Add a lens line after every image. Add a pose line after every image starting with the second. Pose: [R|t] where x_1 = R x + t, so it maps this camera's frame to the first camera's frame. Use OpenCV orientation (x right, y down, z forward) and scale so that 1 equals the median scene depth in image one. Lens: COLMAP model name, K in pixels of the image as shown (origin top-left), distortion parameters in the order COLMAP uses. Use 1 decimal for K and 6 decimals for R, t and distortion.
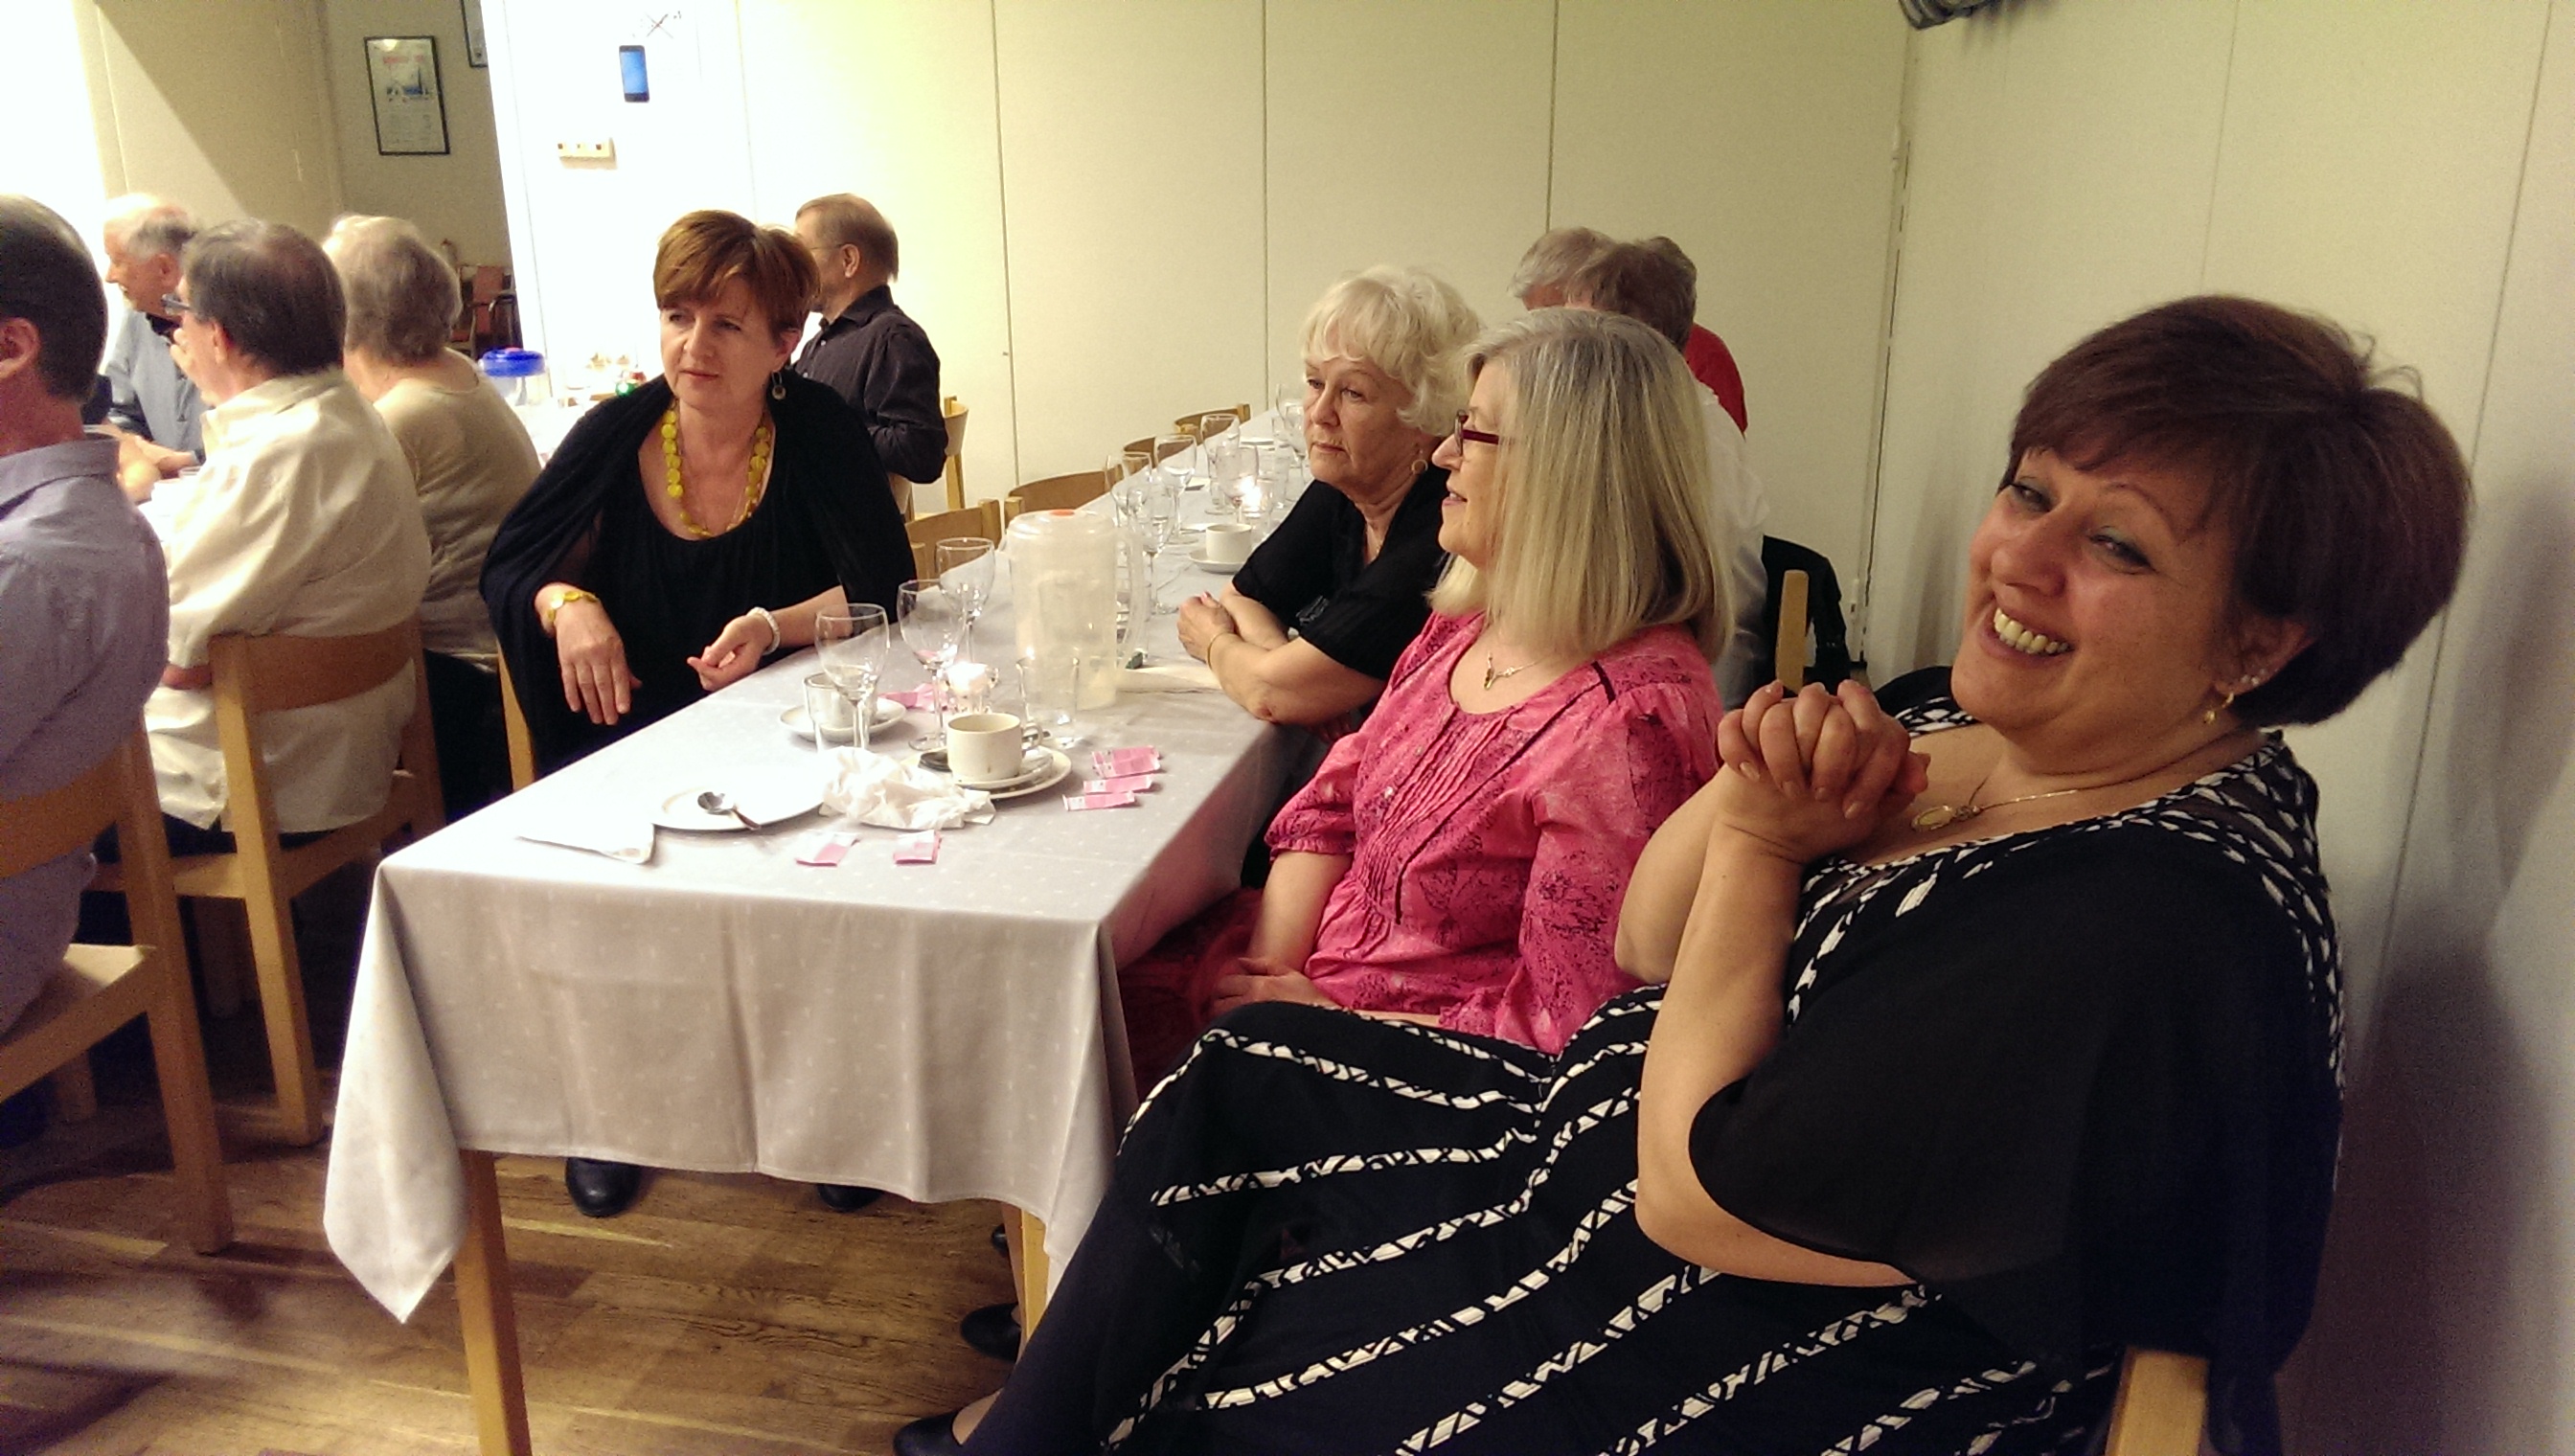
lens RADIAL K [[1858.7, 0, 1287.5], [0, 1858.7, 728.0], [0, 0, 1]] dist [0.010258, -0.001355]
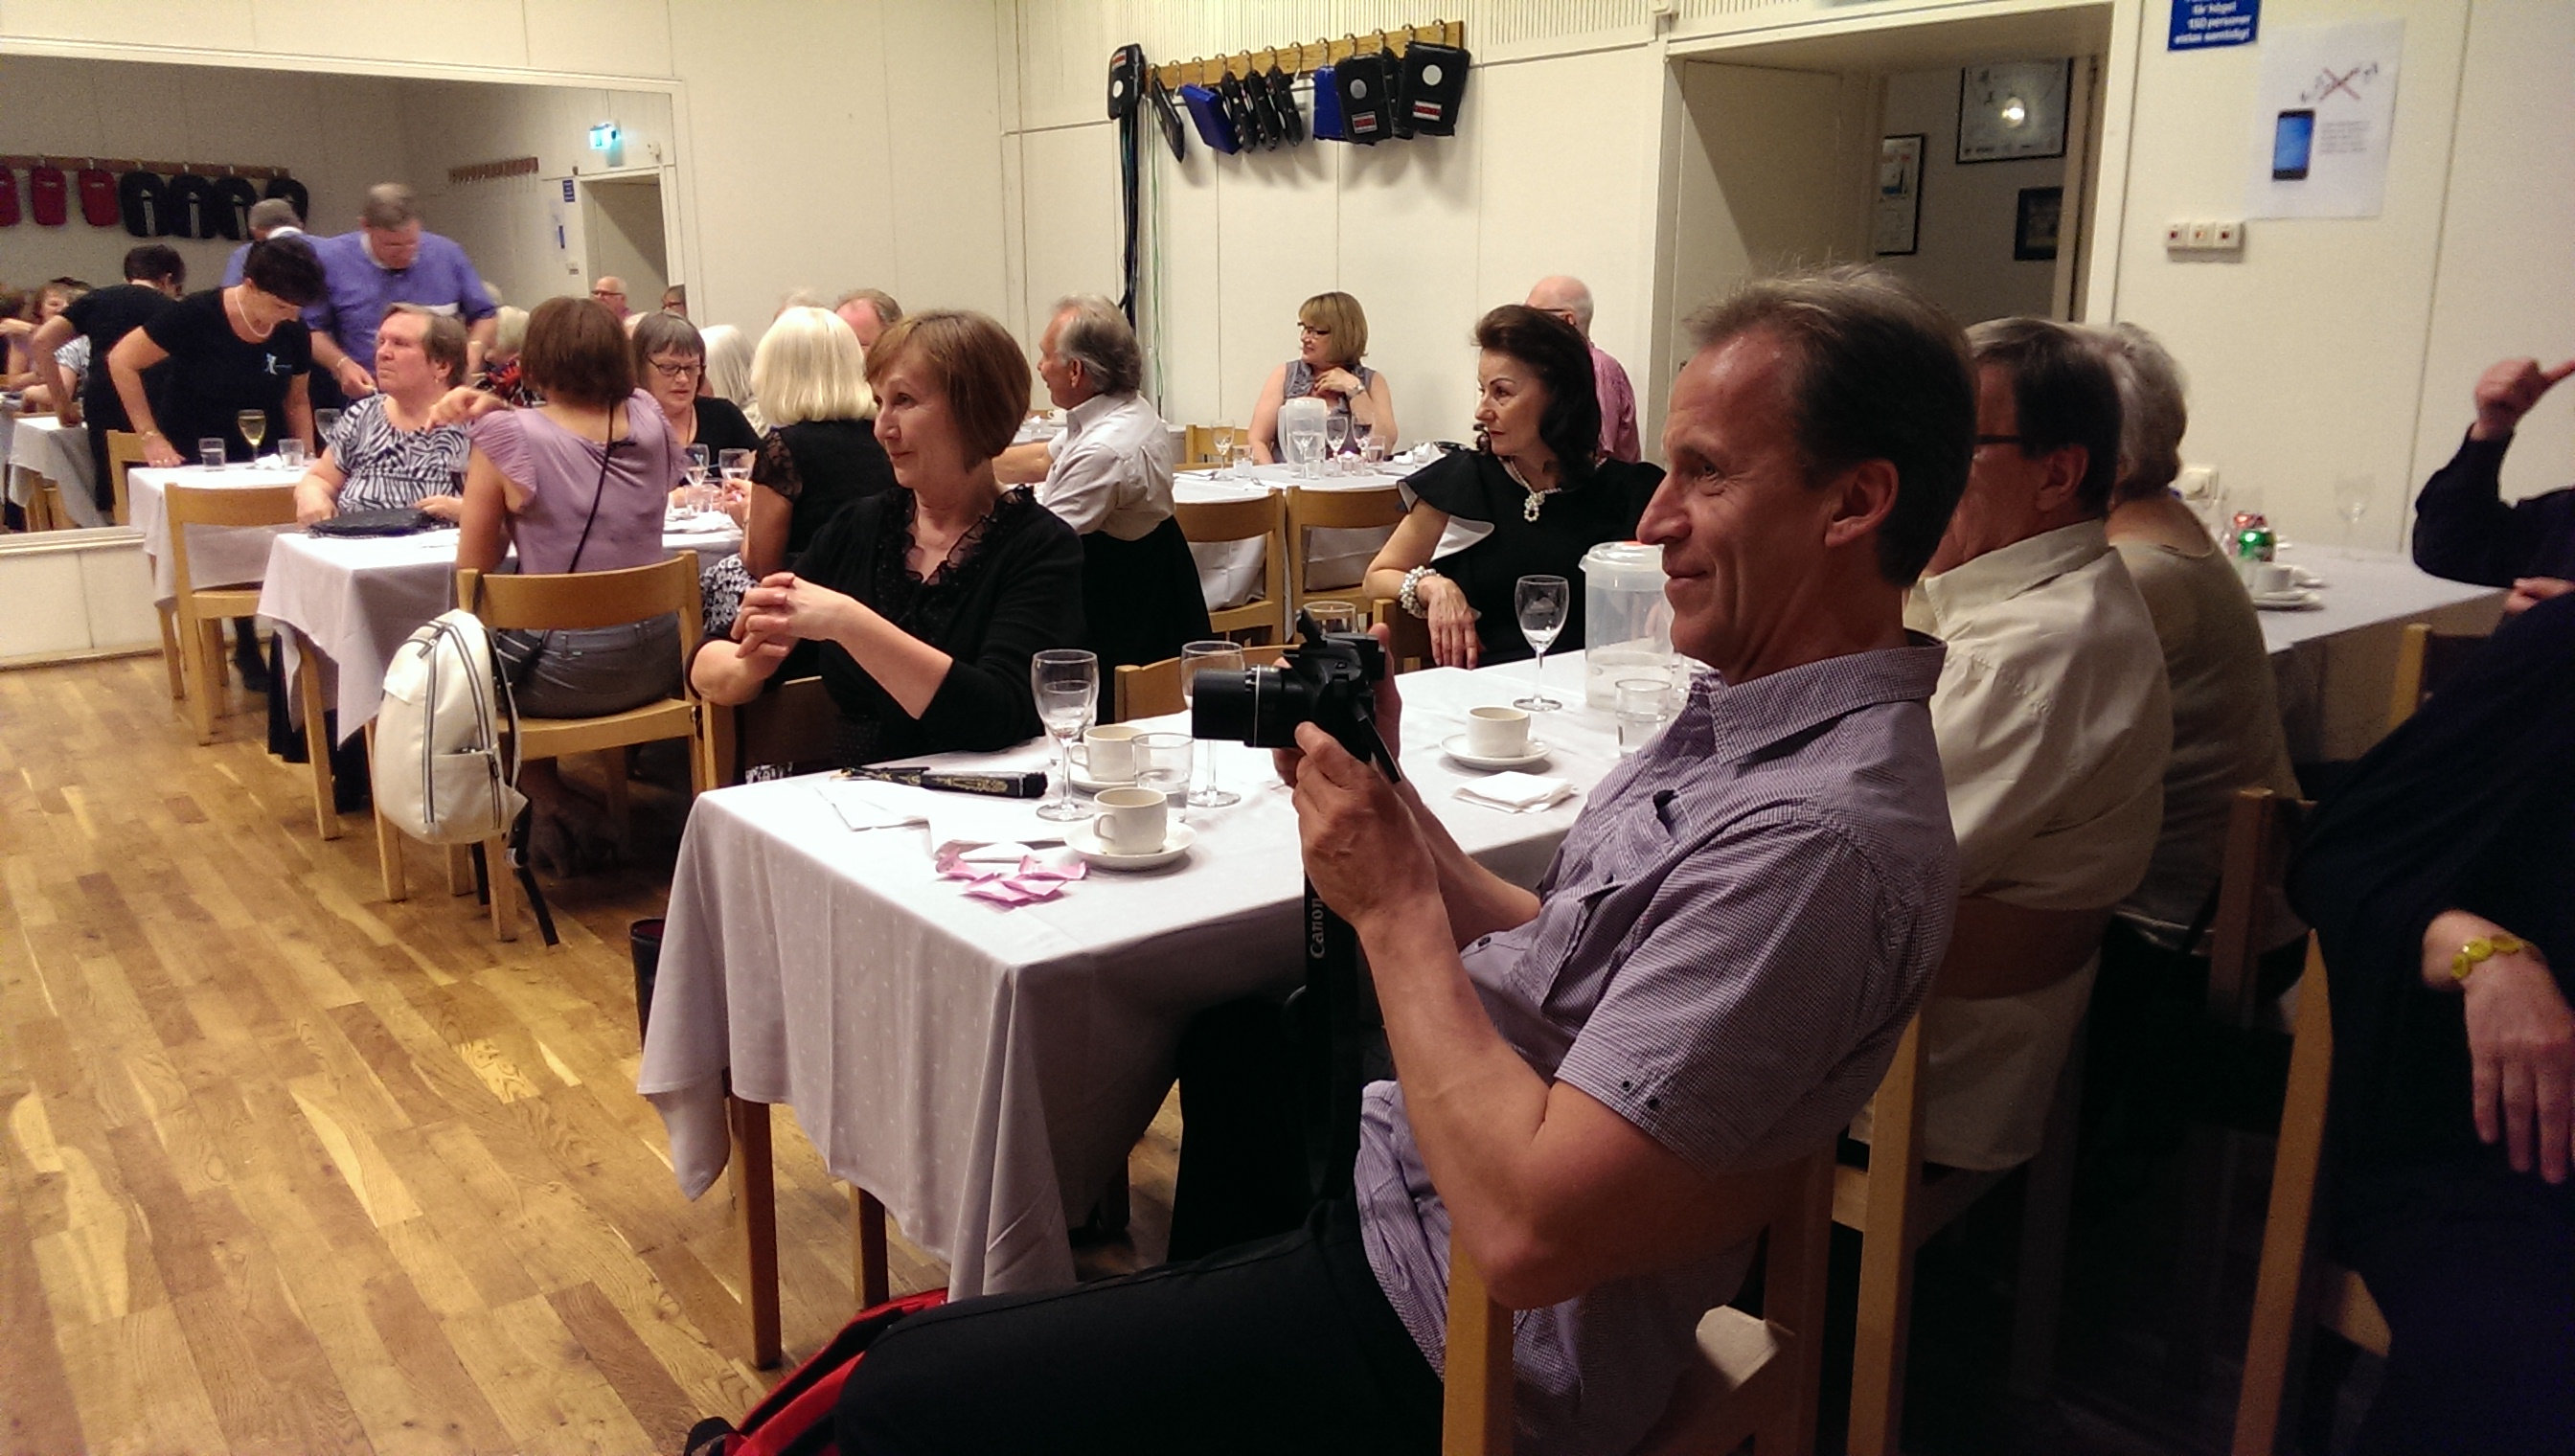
lens RADIAL K [[1858.7, 0, 1287.5], [0, 1858.7, 728.0], [0, 0, 1]] dist [0.010258, -0.001355]
pose [[0.774804, 0.151031, -0.613896, -0.321688], [-0.182126, 0.983202, 0.012024, -0.073783], [0.605399, 0.102490, 0.789296, 0.272309]]
